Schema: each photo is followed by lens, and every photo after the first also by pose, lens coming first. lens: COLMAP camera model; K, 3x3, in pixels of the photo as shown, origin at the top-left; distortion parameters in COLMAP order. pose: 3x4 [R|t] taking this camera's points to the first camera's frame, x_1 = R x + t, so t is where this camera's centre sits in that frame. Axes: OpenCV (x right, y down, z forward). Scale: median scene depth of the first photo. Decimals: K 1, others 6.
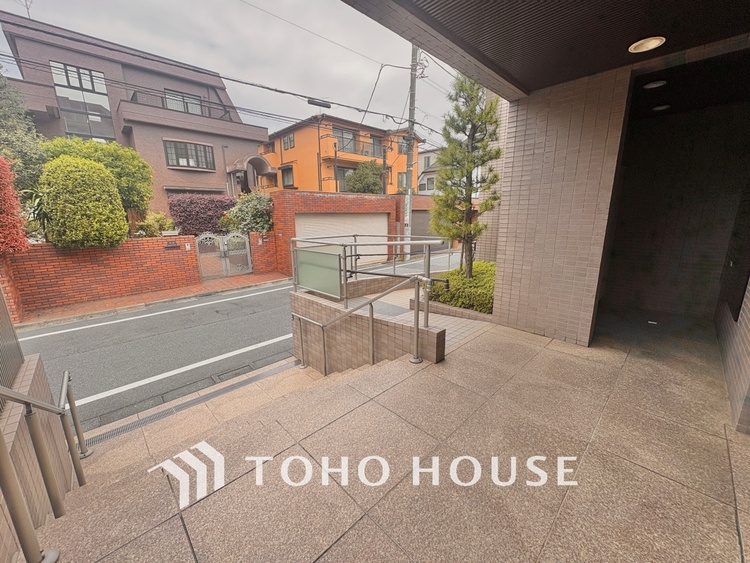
lens RADIAL K [[297.3, 0, 374.4], [0, 297.3, 283.9], [0, 0, 1]] dist [0.000254, -0.000222]
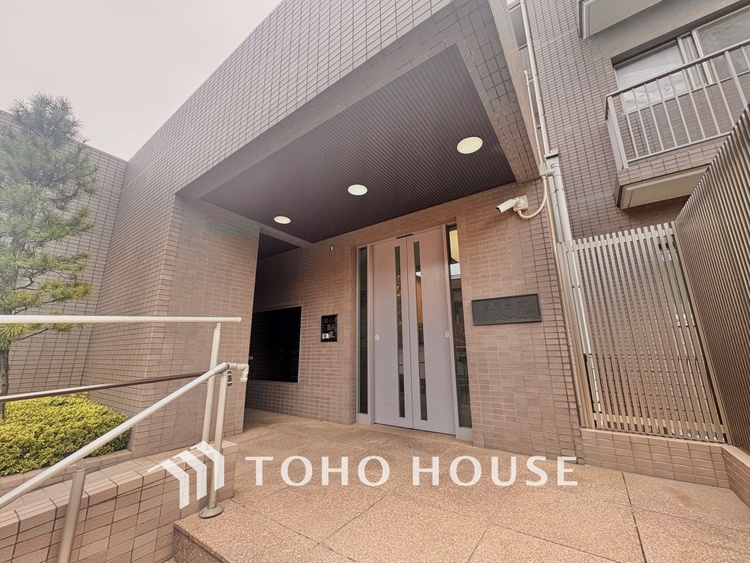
lens RADIAL K [[297.3, 0, 373.5], [0, 297.3, 279.5], [0, 0, 1]] dist [0.000254, -0.000222]
pose [[-0.189026, 0.245845, 0.950699, -0.744689], [0.229001, 0.952495, -0.200778, 0.004763], [-0.954897, 0.179759, -0.236345, 0.906779]]
